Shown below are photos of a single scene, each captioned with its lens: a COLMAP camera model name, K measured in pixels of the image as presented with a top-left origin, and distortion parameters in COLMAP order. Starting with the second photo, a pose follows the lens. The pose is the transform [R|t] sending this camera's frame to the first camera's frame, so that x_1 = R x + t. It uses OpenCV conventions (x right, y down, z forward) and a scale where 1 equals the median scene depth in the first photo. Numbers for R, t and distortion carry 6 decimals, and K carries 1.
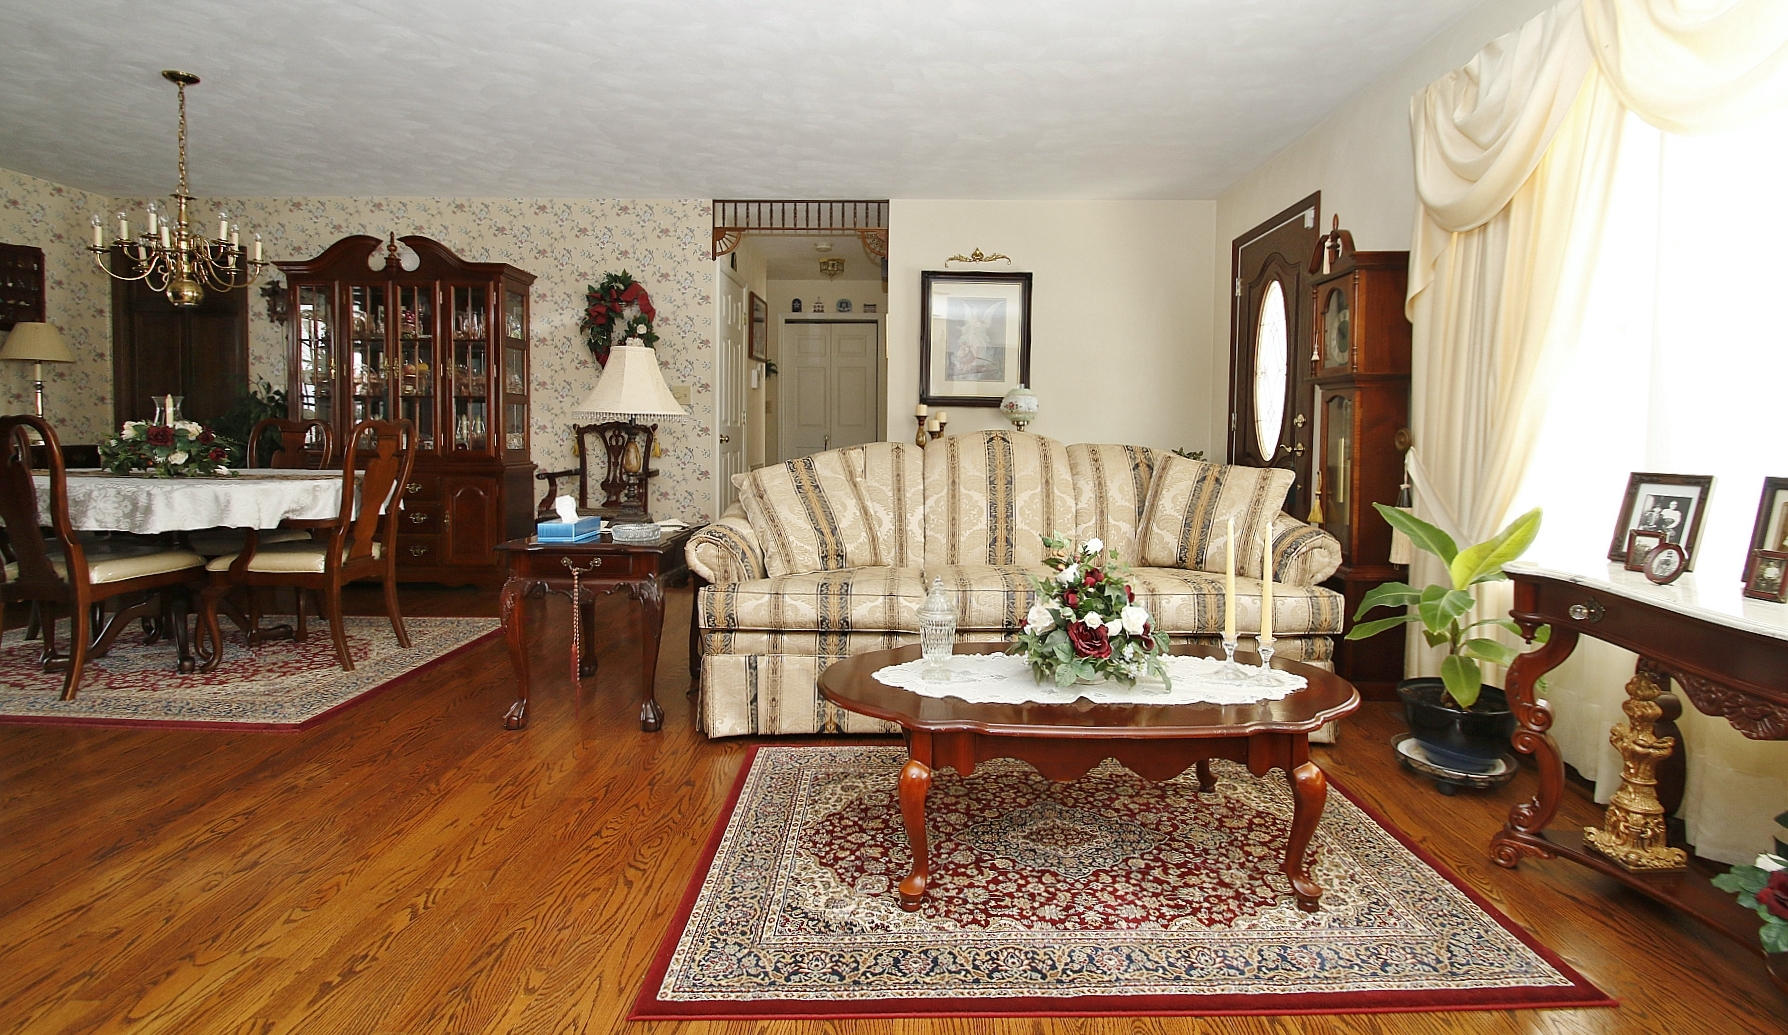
lens RADIAL K [[829.8, 0, 912.9], [0, 829.8, 459.4], [0, 0, 1]] dist [-0.002427, -0.000597]
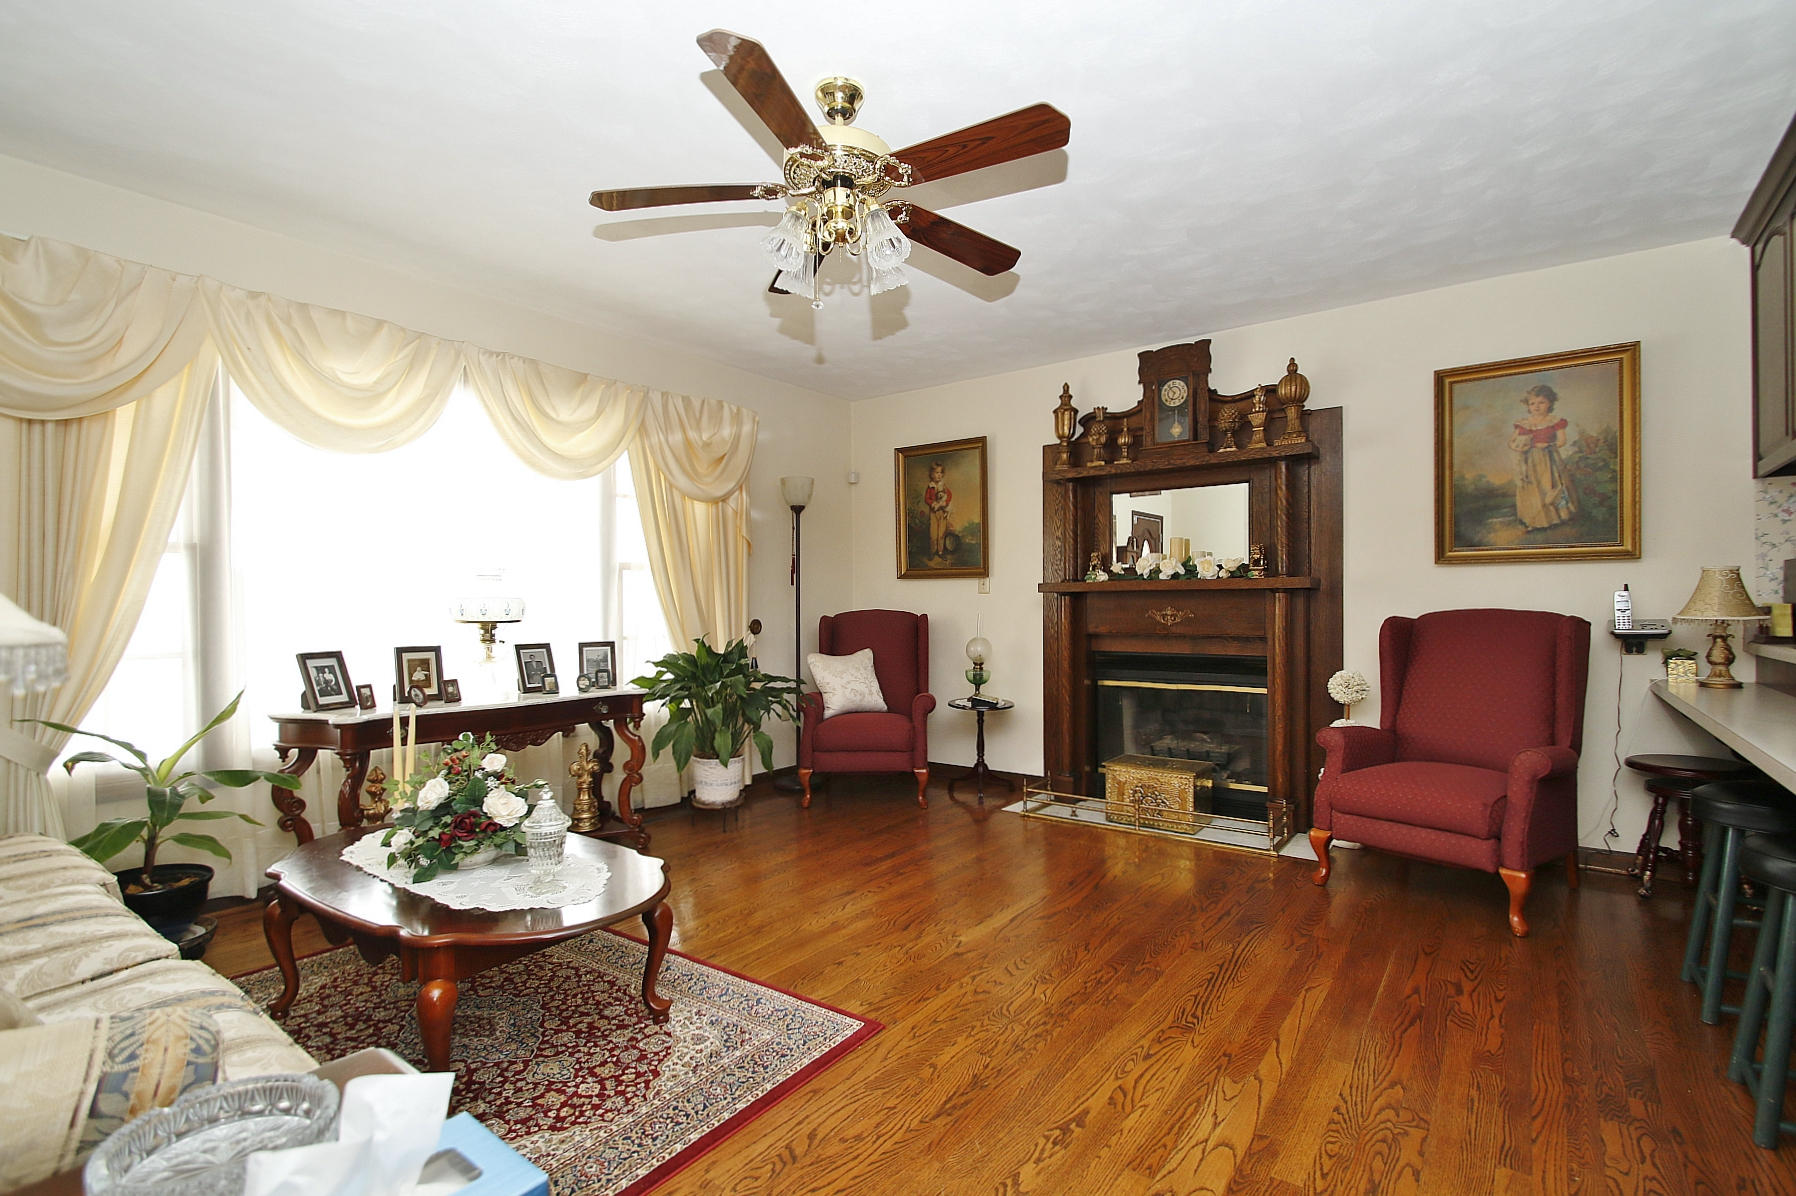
lens RADIAL K [[835.9, 0, 914.6], [0, 835.9, 607.9], [0, 0, 1]] dist [0.015547, -0.017295]
pose [[-0.813088, -0.004304, 0.582124, -0.582749], [0.022208, 0.999015, 0.038406, -0.063090], [-0.581717, 0.044155, -0.812192, 0.996938]]
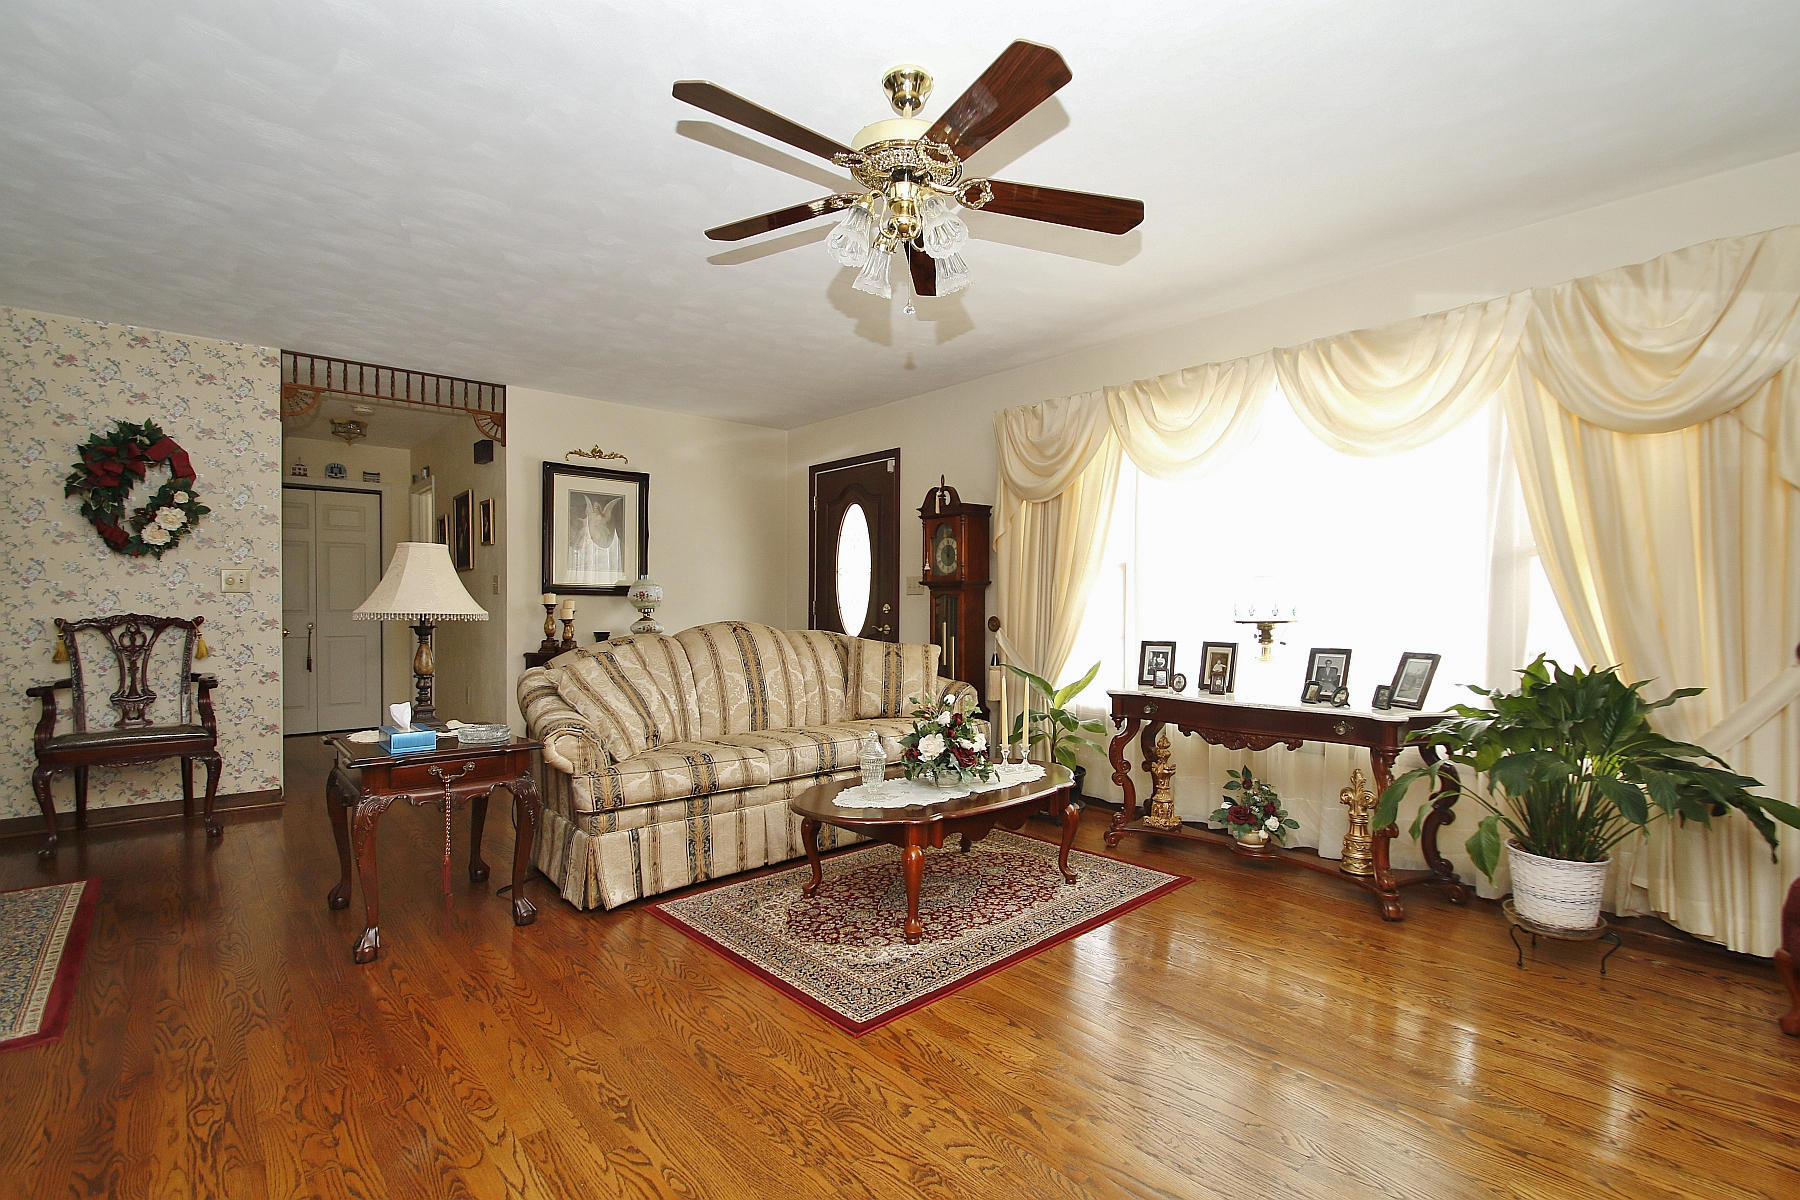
lens RADIAL K [[830.5, 0, 919.0], [0, 830.5, 614.0], [0, 0, 1]] dist [0.002959, -0.010977]
pose [[0.738661, -0.014462, 0.673922, -0.574503], [0.029797, 0.999493, -0.011211, -0.027077], [-0.673419, 0.028362, 0.738717, -0.088420]]
